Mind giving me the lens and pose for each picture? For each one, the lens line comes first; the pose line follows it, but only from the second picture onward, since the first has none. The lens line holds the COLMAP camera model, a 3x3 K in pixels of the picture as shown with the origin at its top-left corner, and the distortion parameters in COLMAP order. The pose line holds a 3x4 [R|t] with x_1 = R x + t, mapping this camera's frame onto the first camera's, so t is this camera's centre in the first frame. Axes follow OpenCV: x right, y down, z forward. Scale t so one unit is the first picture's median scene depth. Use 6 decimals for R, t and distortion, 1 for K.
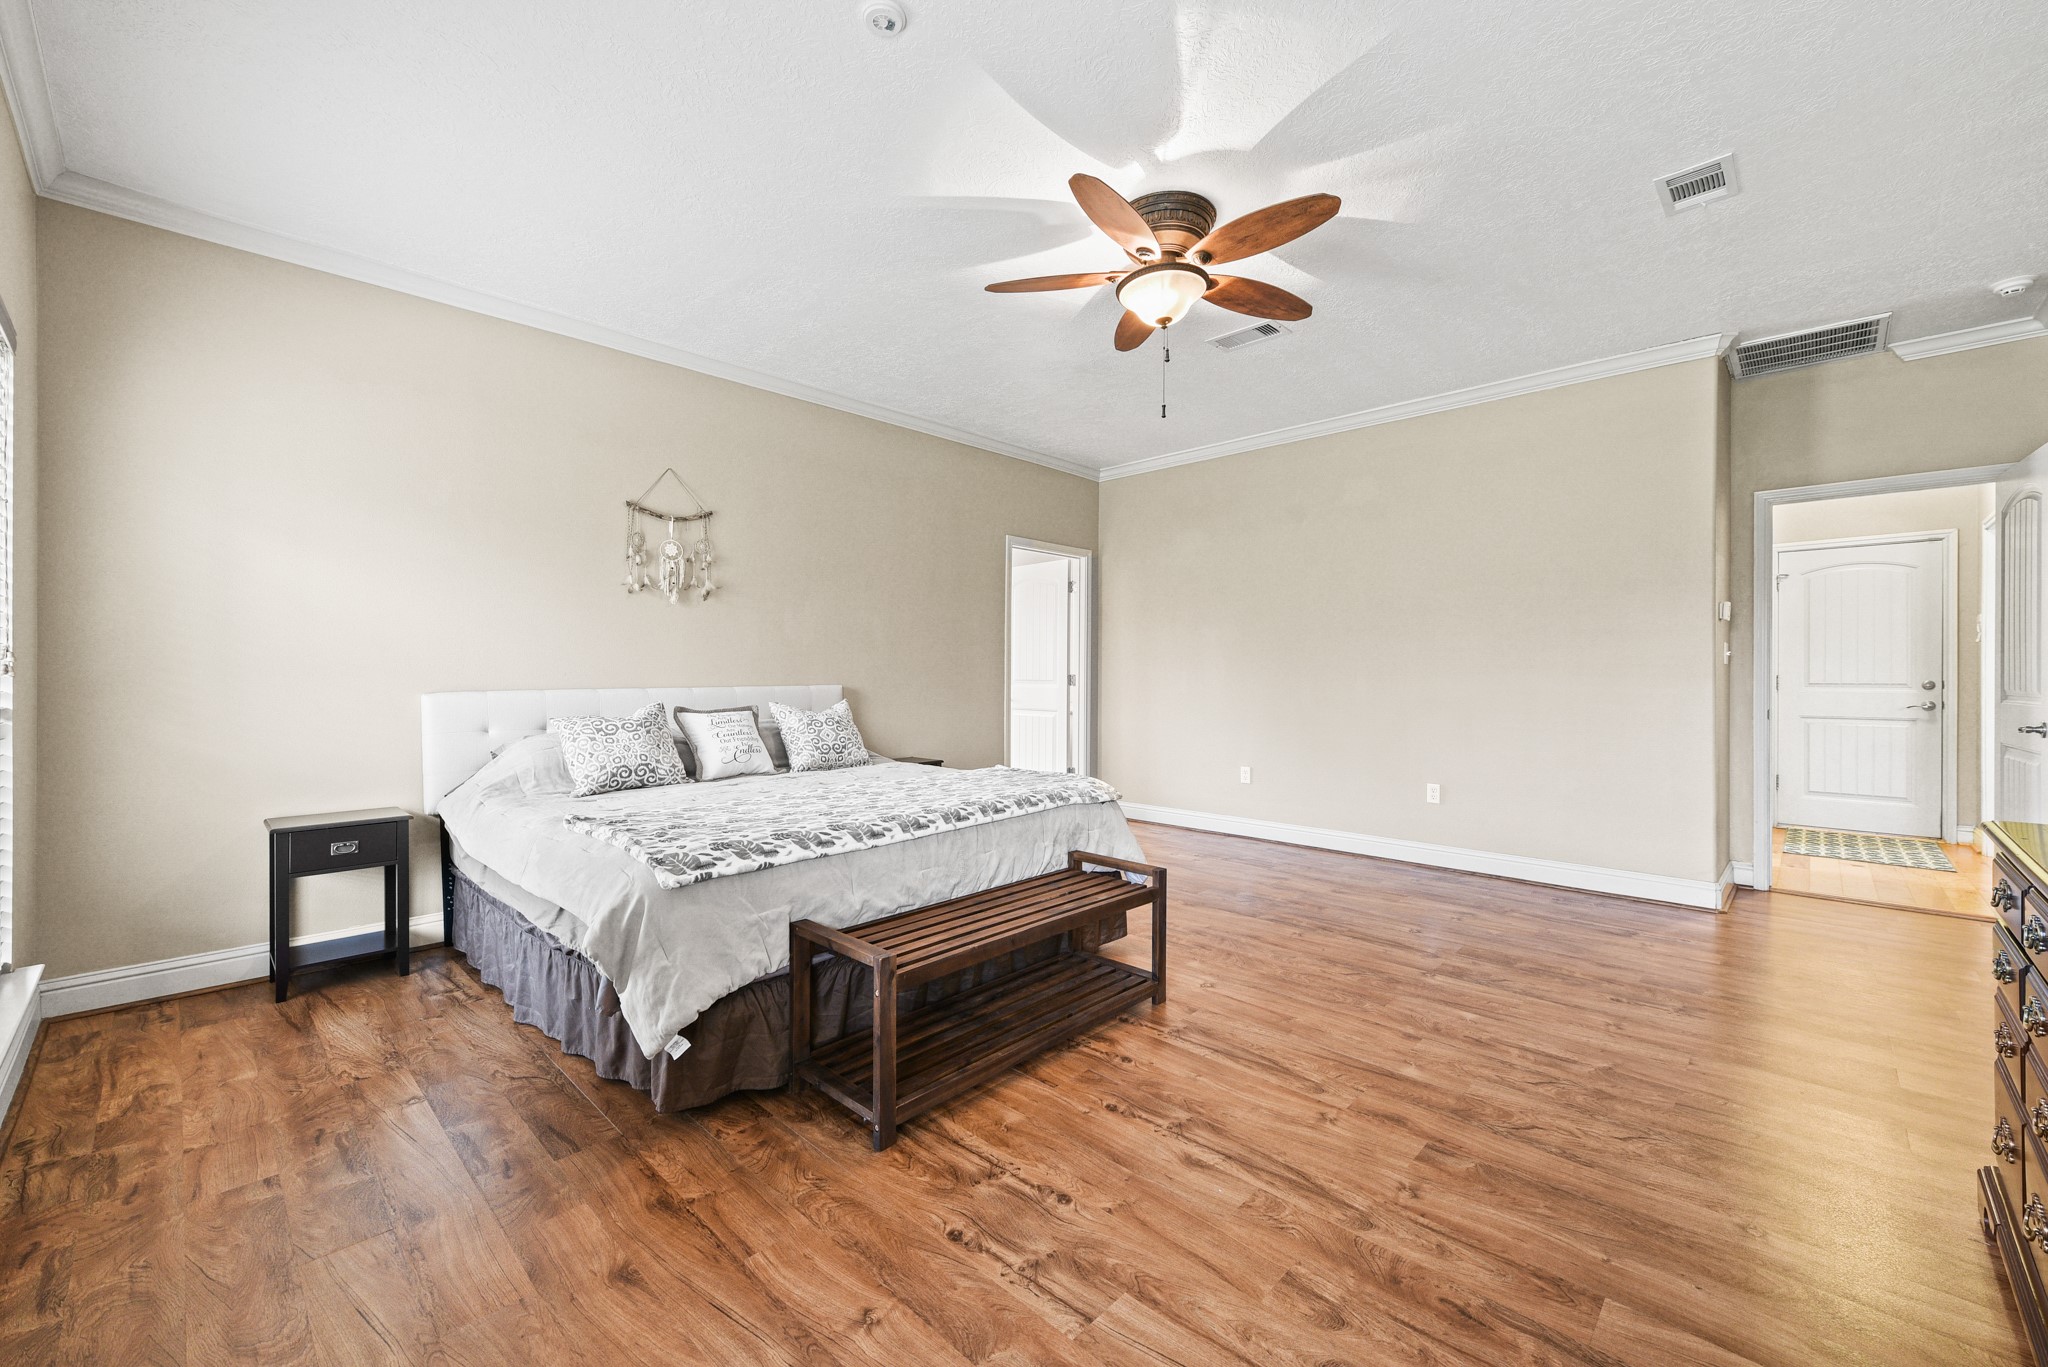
lens RADIAL K [[816.2, 0, 1032.3], [0, 816.2, 672.1], [0, 0, 1]] dist [0.002762, -0.000967]
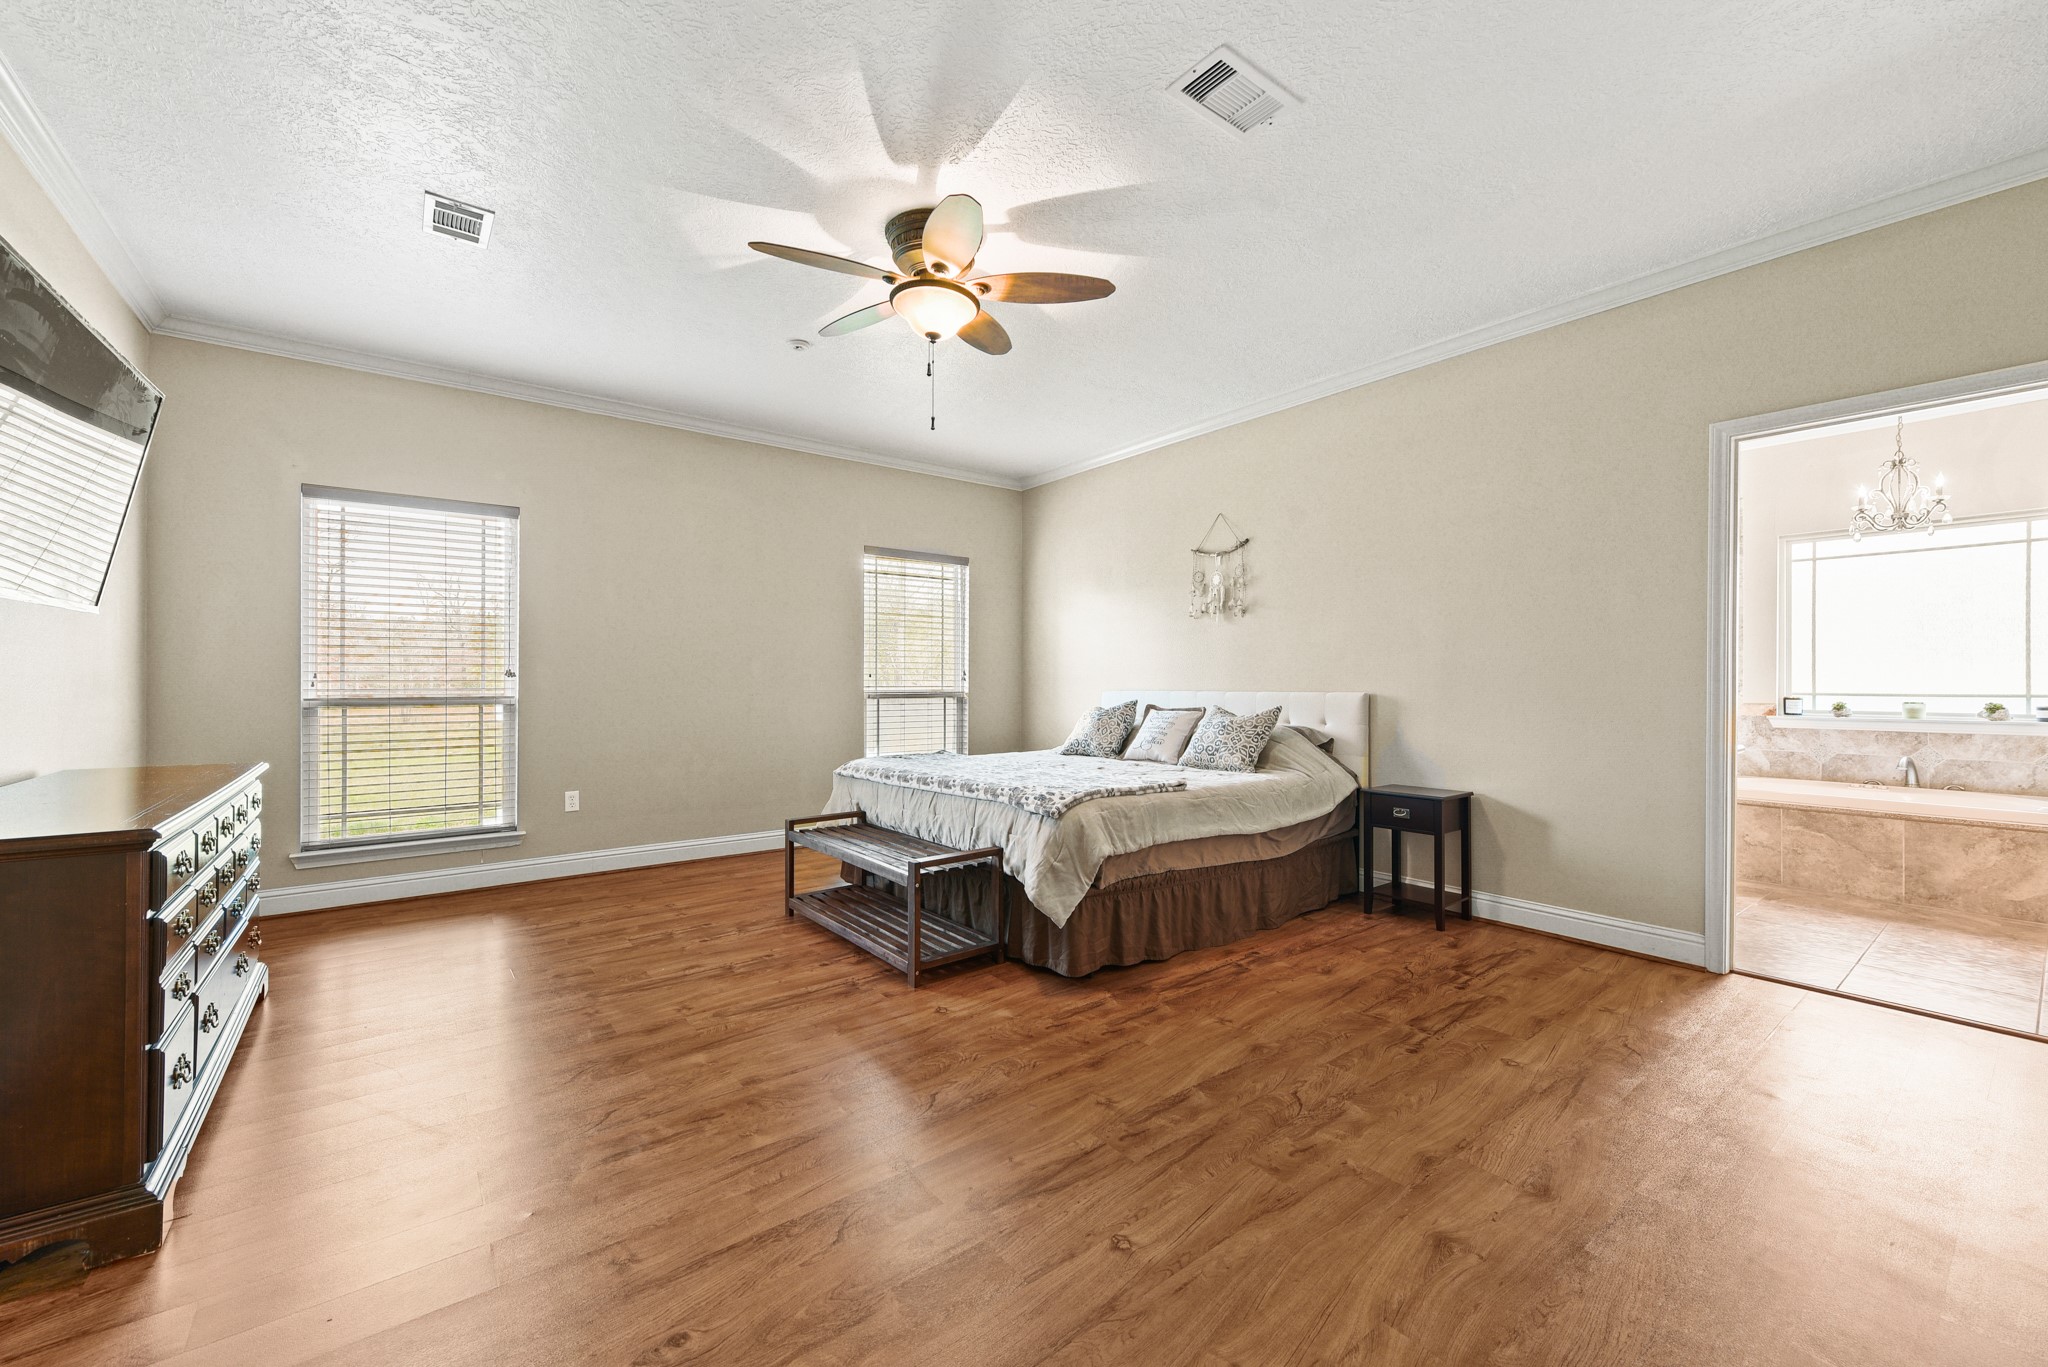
lens RADIAL K [[822.6, 0, 1029.5], [0, 822.6, 677.3], [0, 0, 1]] dist [0.003756, -0.000321]
pose [[-0.150573, -0.004518, -0.988589, 1.409109], [-0.001916, 0.999989, -0.004279, 0.005751], [0.988597, 0.001250, -0.150580, 1.539849]]
